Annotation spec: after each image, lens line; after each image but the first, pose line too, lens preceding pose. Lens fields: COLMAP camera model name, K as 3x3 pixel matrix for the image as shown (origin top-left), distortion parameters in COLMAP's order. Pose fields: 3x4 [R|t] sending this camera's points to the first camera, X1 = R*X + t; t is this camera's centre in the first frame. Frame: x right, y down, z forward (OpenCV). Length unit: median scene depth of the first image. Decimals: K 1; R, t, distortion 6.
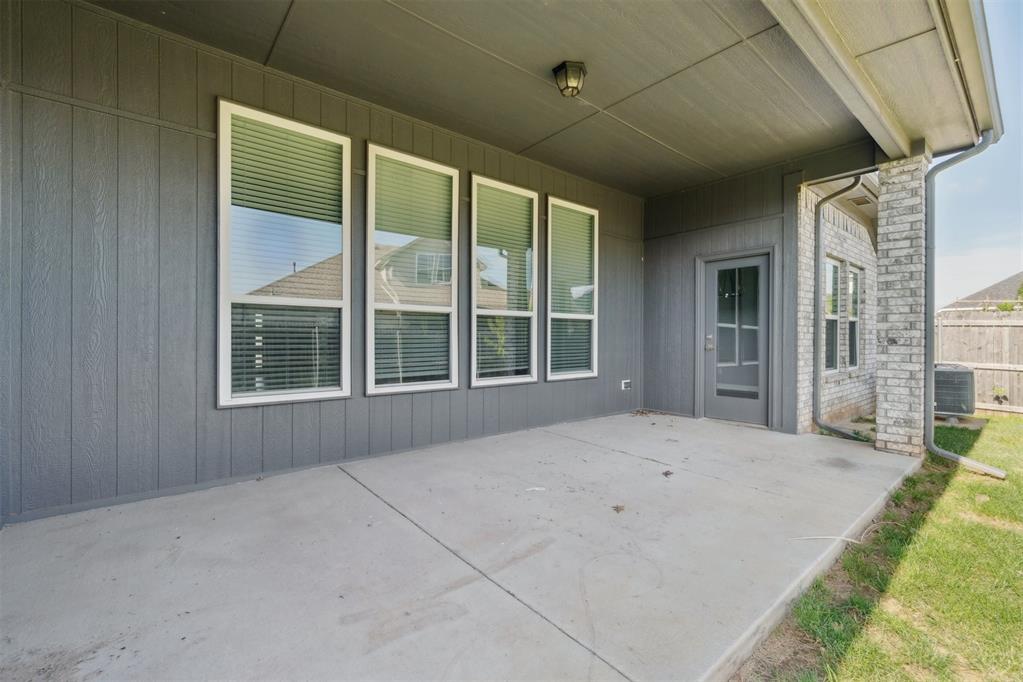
lens RADIAL K [[438.3, 0, 507.7], [0, 438.3, 338.6], [0, 0, 1]] dist [-0.006395, 0.002769]
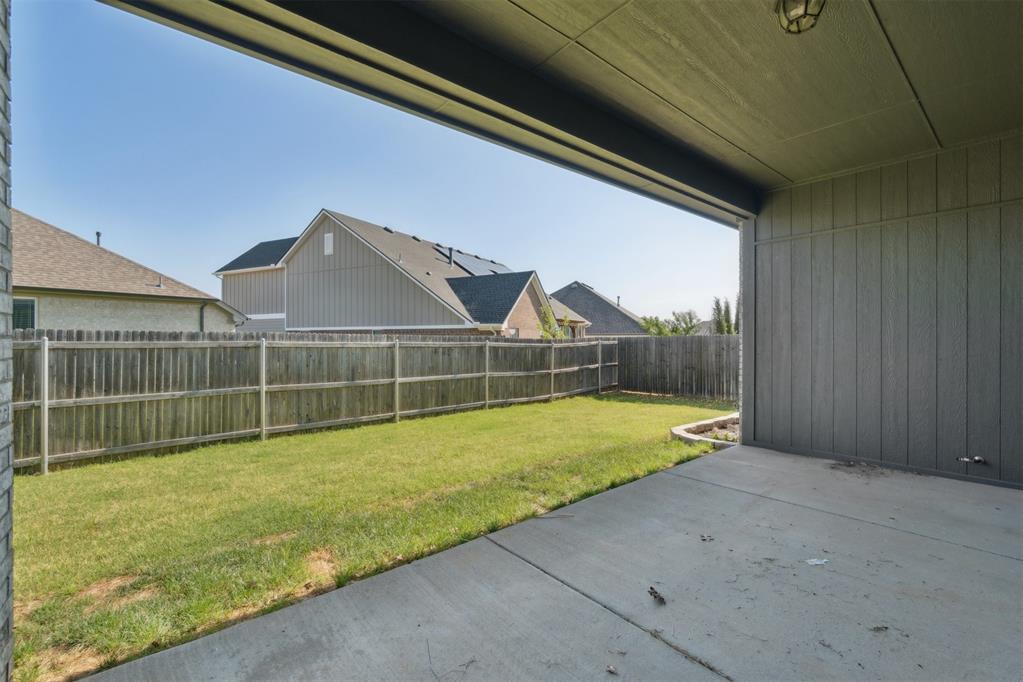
lens RADIAL K [[438.3, 0, 508.4], [0, 438.3, 338.9], [0, 0, 1]] dist [-0.006395, 0.002769]
pose [[-0.999973, -0.003590, 0.006365, 0.400014], [-0.003588, 0.999993, 0.000361, -0.048523], [-0.006366, 0.000338, -0.999980, 1.132147]]
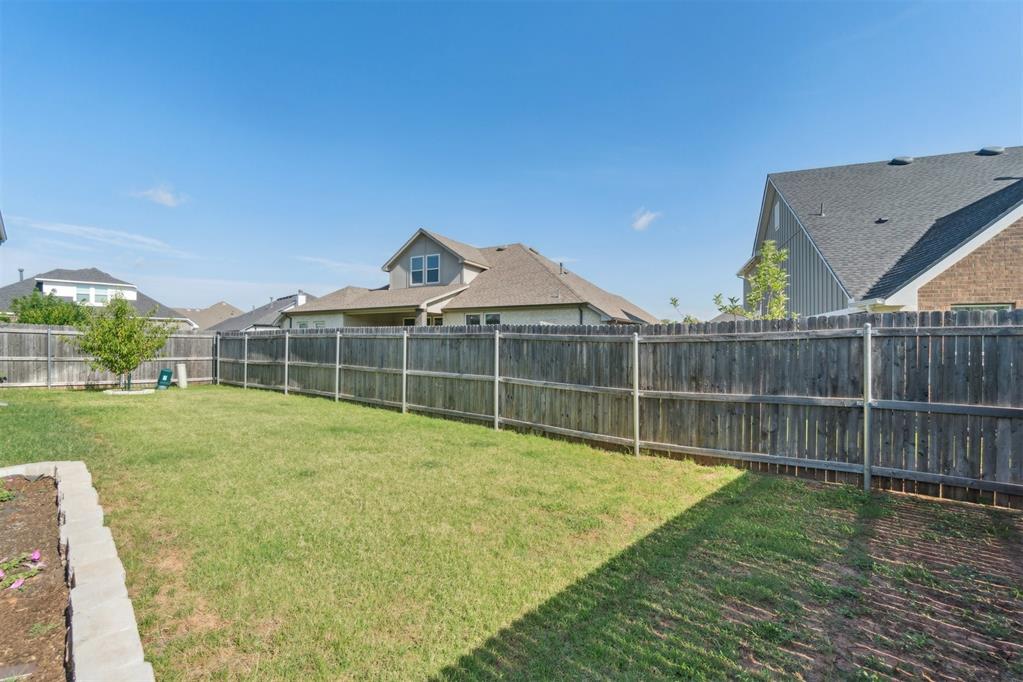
lens RADIAL K [[438.3, 0, 510.8], [0, 438.3, 340.1], [0, 0, 1]] dist [-0.006395, 0.002769]
pose [[-0.134697, 0.003268, 0.990881, -0.971663], [-0.002889, 0.999989, -0.003691, 0.000561], [-0.990883, -0.003359, -0.134686, -0.847961]]
